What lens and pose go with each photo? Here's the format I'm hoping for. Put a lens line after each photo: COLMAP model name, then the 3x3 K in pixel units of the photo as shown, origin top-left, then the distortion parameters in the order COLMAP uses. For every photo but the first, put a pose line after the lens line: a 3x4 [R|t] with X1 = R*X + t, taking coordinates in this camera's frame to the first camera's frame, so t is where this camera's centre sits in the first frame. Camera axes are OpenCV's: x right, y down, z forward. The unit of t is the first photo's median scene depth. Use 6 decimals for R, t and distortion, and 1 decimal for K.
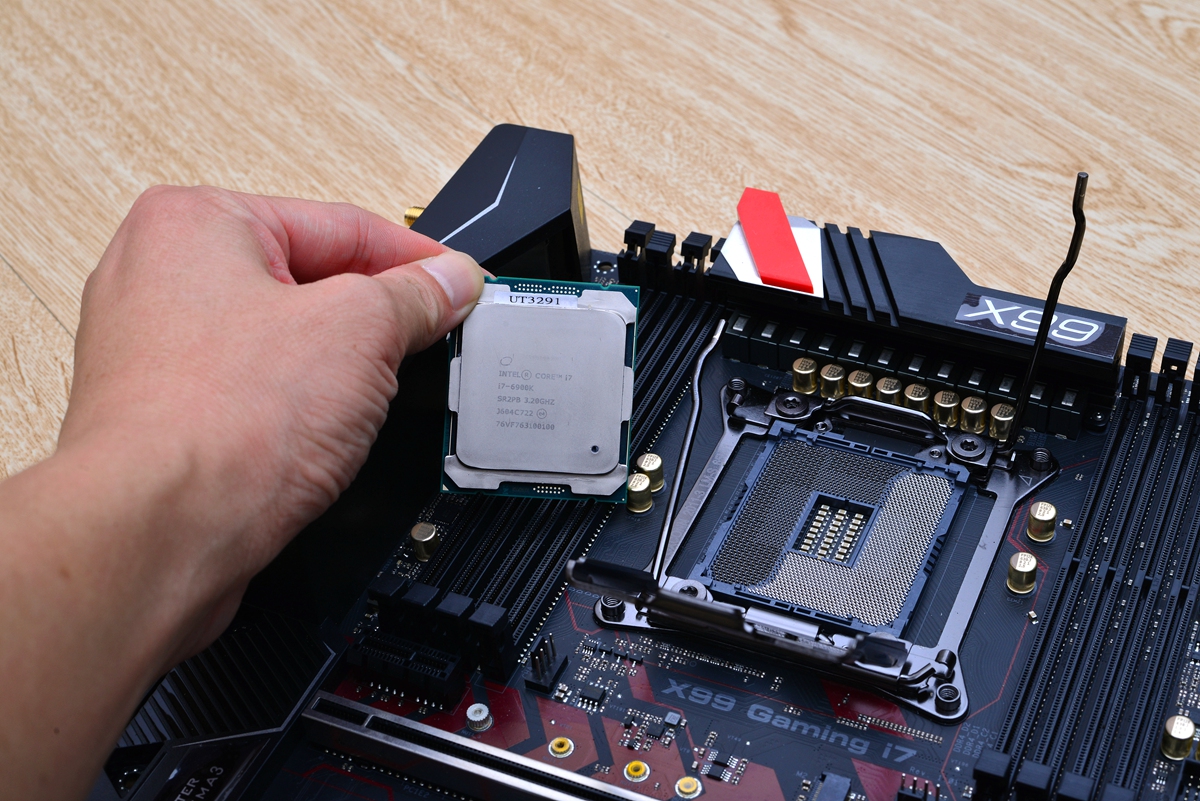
lens RADIAL K [[1890.5, 0, 600.0], [0, 1890.5, 400.5], [0, 0, 1]] dist [-0.148084, 0.016551]
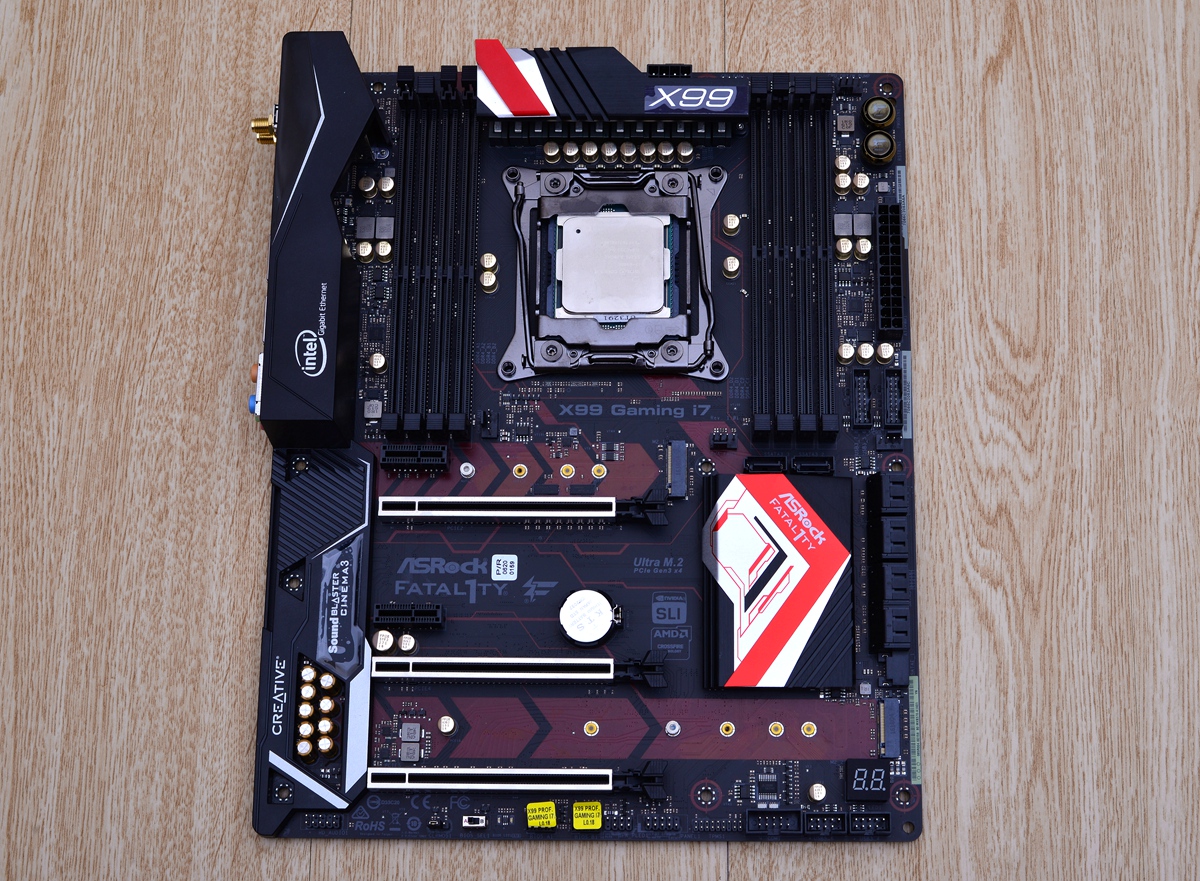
lens RADIAL K [[2141.5, 0, 690.9], [0, 2141.5, 442.6], [0, 0, 1]] dist [-0.136876, 0.054968]
pose [[0.909831, -0.374584, 0.178591, -0.192954], [0.222691, 0.803862, 0.551557, -0.781742], [-0.350167, -0.462053, 0.814794, -0.574846]]
